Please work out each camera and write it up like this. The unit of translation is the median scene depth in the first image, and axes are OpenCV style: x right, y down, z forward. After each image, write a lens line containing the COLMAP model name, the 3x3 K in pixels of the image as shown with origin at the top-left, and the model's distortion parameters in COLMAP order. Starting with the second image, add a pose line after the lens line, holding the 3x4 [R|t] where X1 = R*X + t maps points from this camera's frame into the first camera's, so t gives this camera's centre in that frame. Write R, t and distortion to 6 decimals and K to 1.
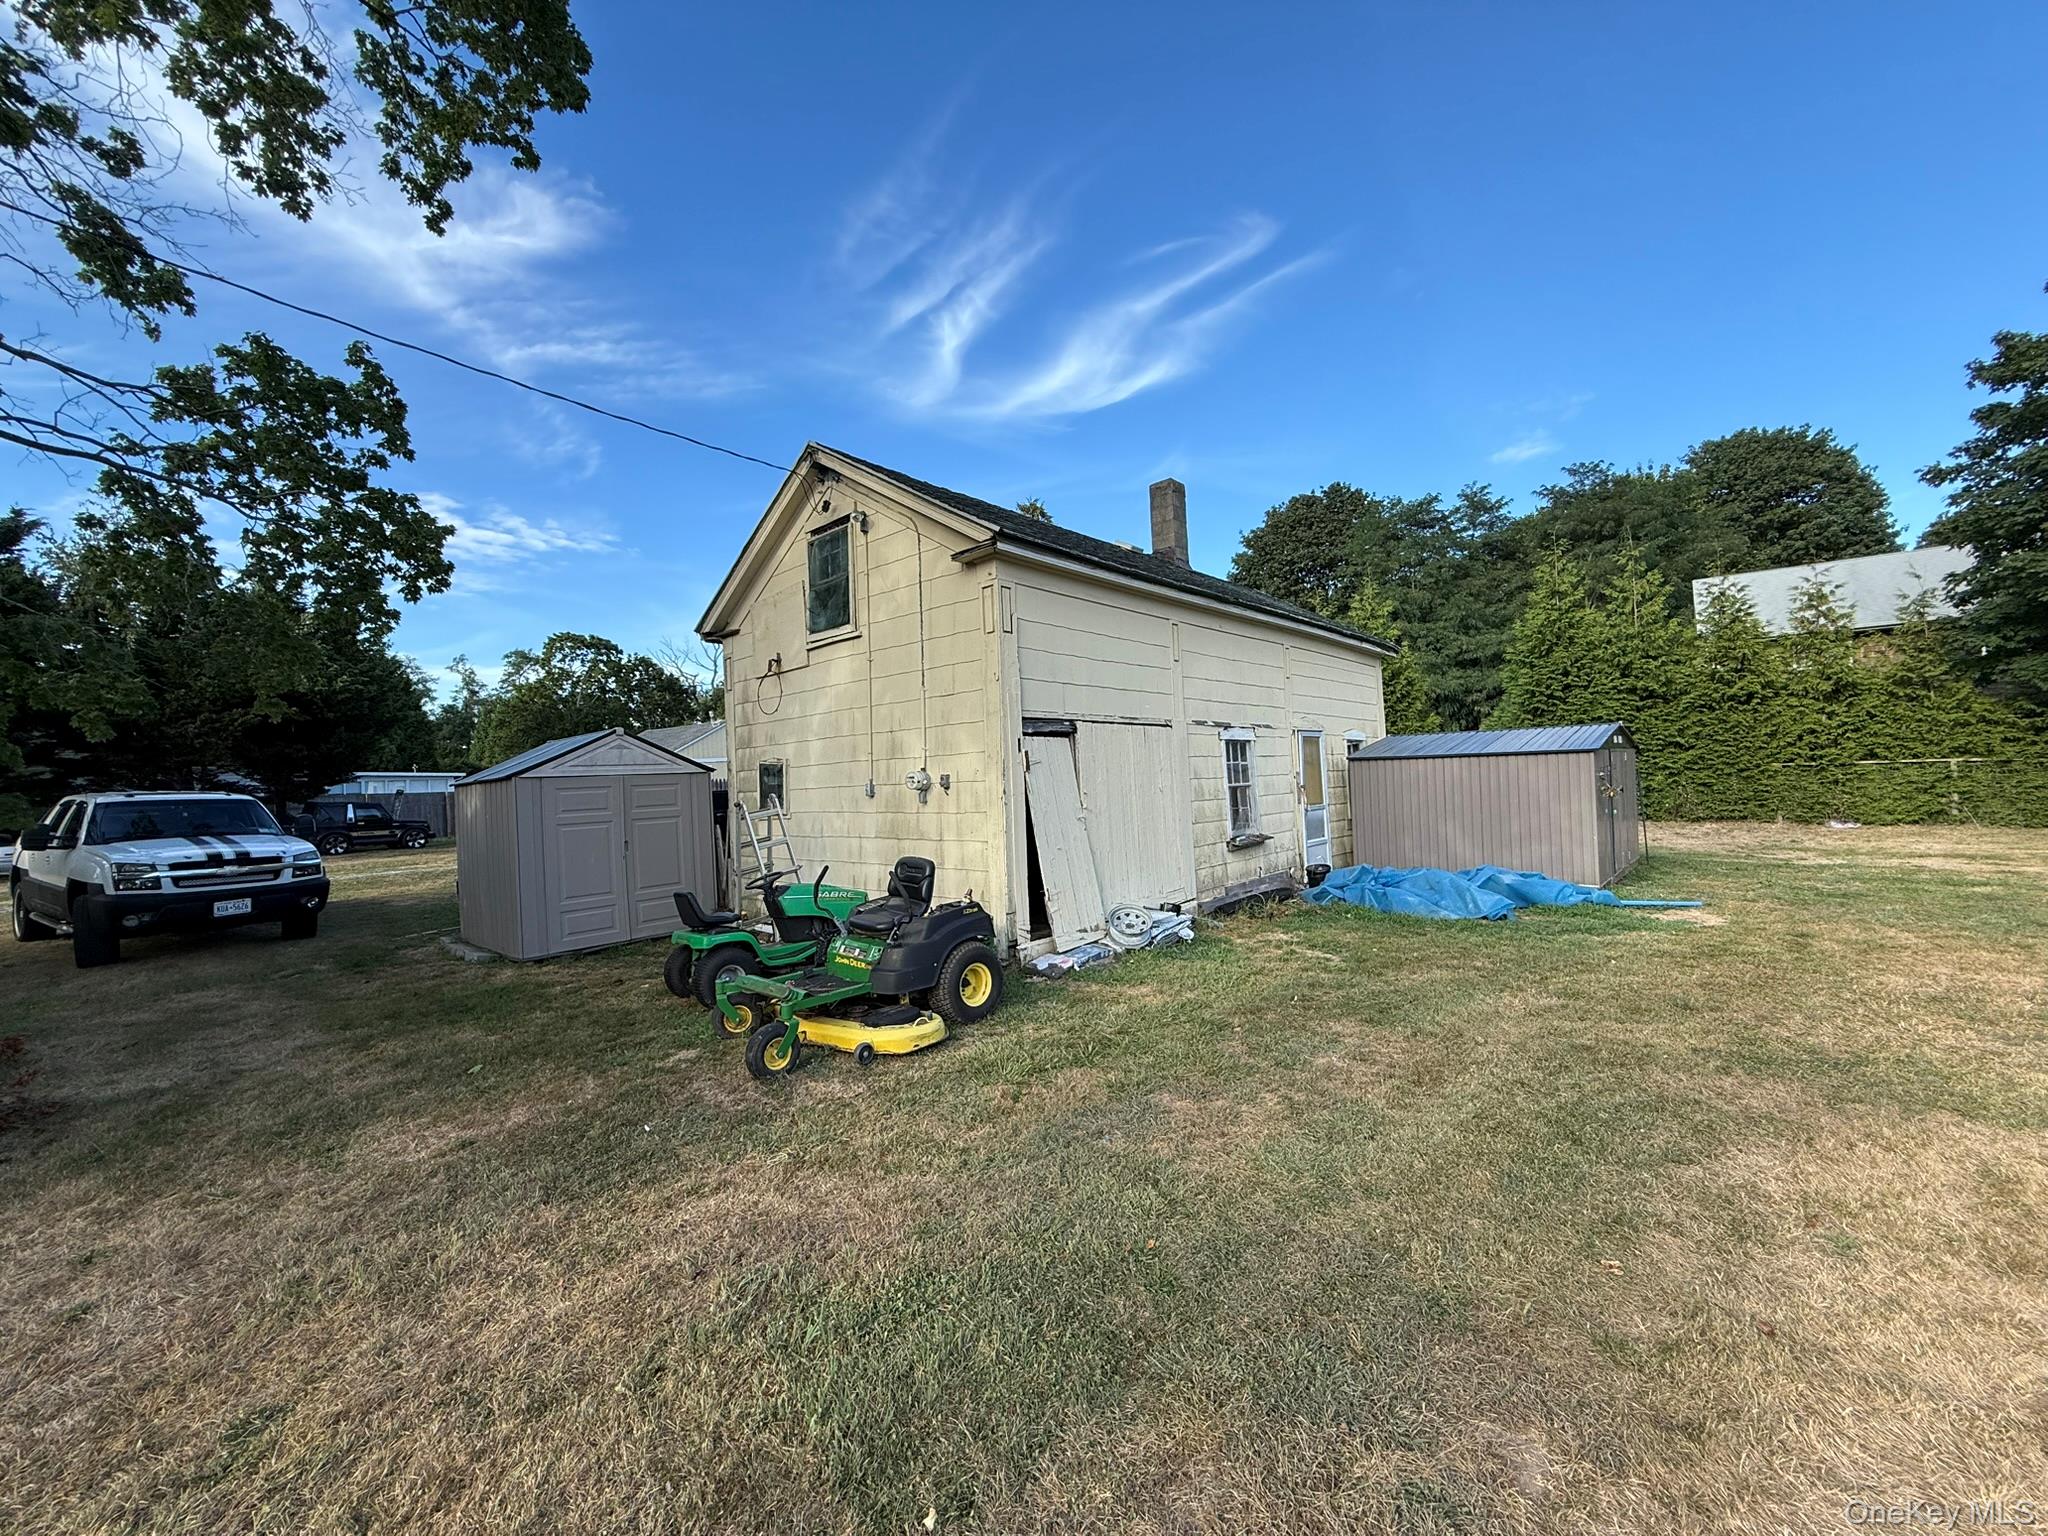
lens RADIAL K [[832.5, 0, 1024.0], [0, 832.5, 768.0], [0, 0, 1]] dist [-0.002630, -0.000092]
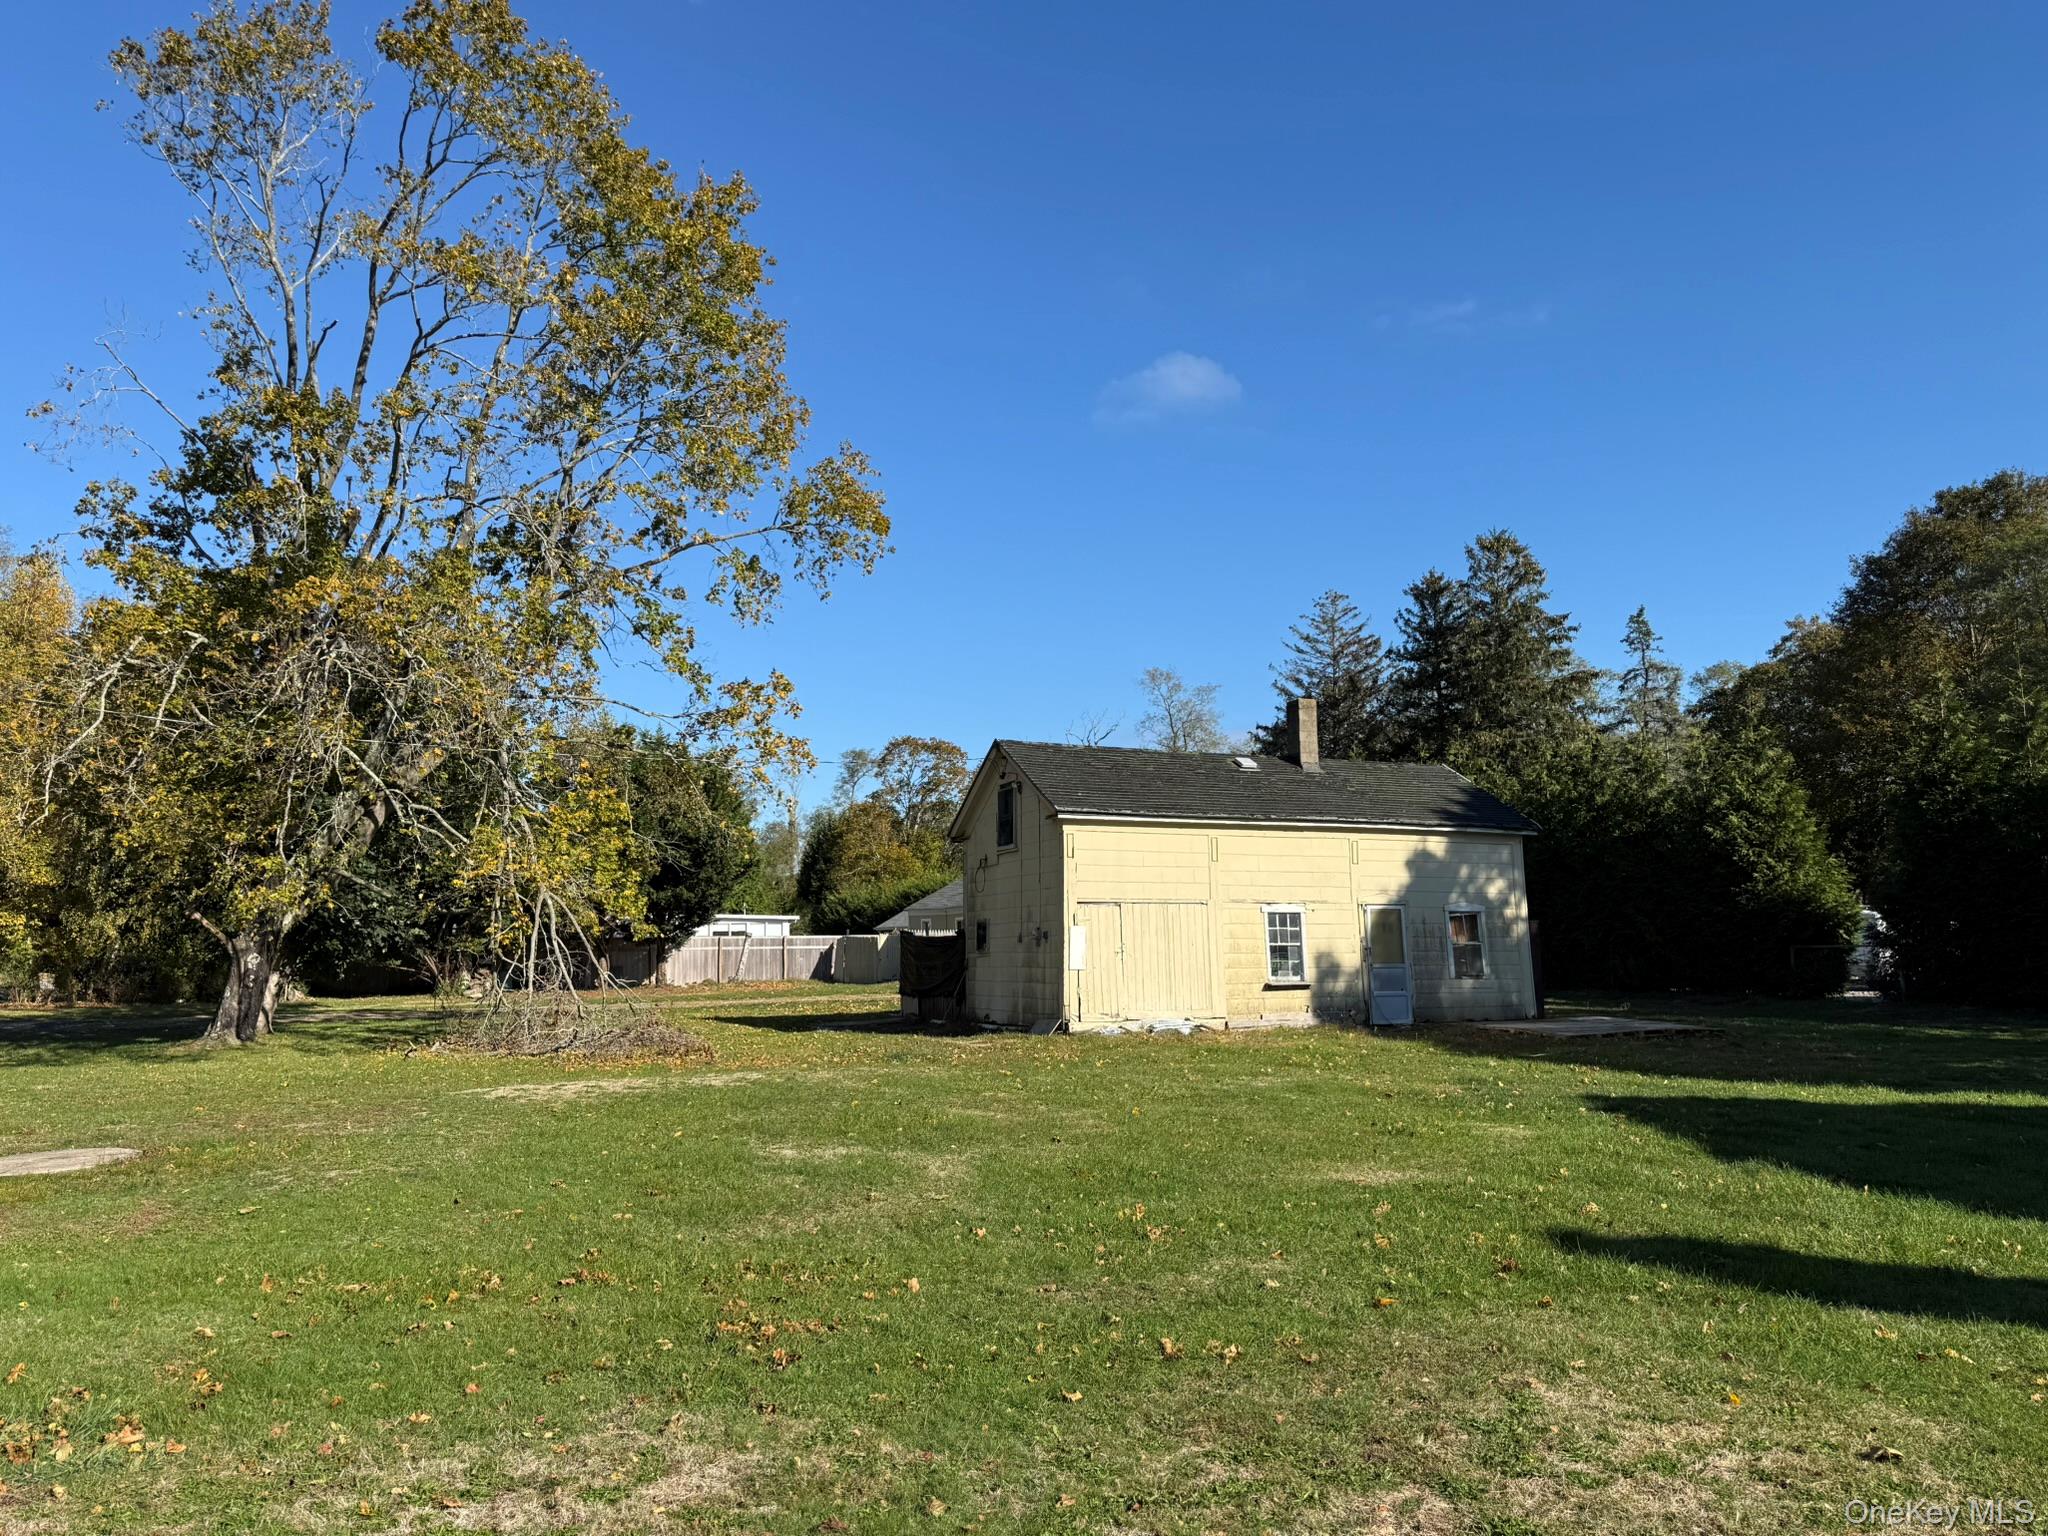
lens RADIAL K [[1426.8, 0, 1024.0], [0, 1426.8, 768.0], [0, 0, 1]] dist [0.004697, -0.000096]
pose [[0.911107, -0.021853, -0.411590, 0.094947], [-0.019709, 0.995141, -0.096466, -0.003793], [0.411698, 0.096003, 0.906249, -0.155843]]
